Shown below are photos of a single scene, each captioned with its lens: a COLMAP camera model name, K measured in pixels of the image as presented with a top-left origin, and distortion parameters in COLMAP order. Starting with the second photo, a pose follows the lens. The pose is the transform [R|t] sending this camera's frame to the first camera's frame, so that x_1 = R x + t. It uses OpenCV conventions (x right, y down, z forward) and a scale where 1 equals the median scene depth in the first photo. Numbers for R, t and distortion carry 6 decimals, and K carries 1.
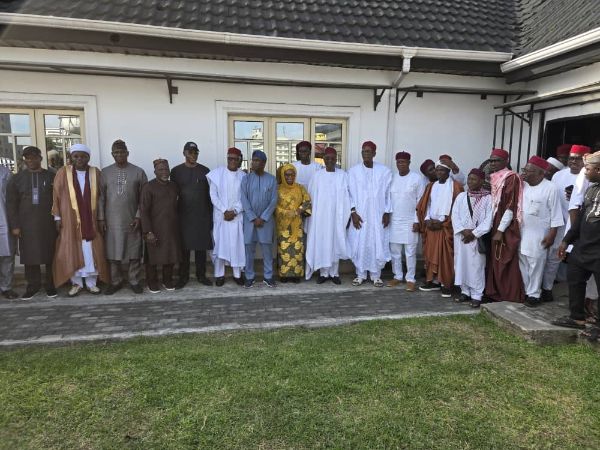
lens RADIAL K [[403.9, 0, 300.0], [0, 403.9, 225.0], [0, 0, 1]] dist [0.072883, -0.057279]
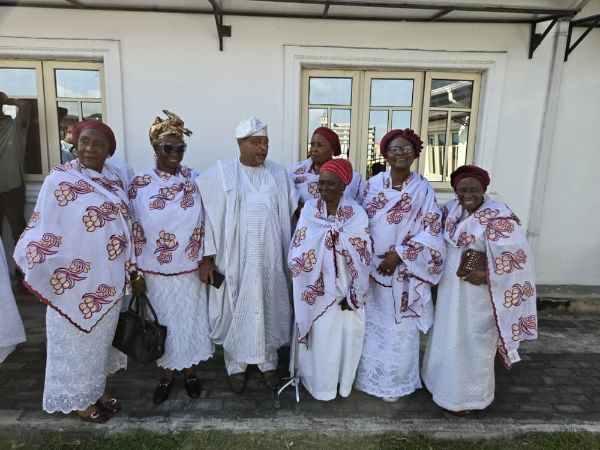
lens RADIAL K [[414.1, 0, 301.6], [0, 414.1, 225.6], [0, 0, 1]] dist [0.066433, -0.059189]
pose [[0.986314, 0.044402, -0.158785, -0.053739], [-0.039038, 0.998562, 0.036743, -0.033172], [0.160188, -0.030042, 0.986629, 0.302535]]
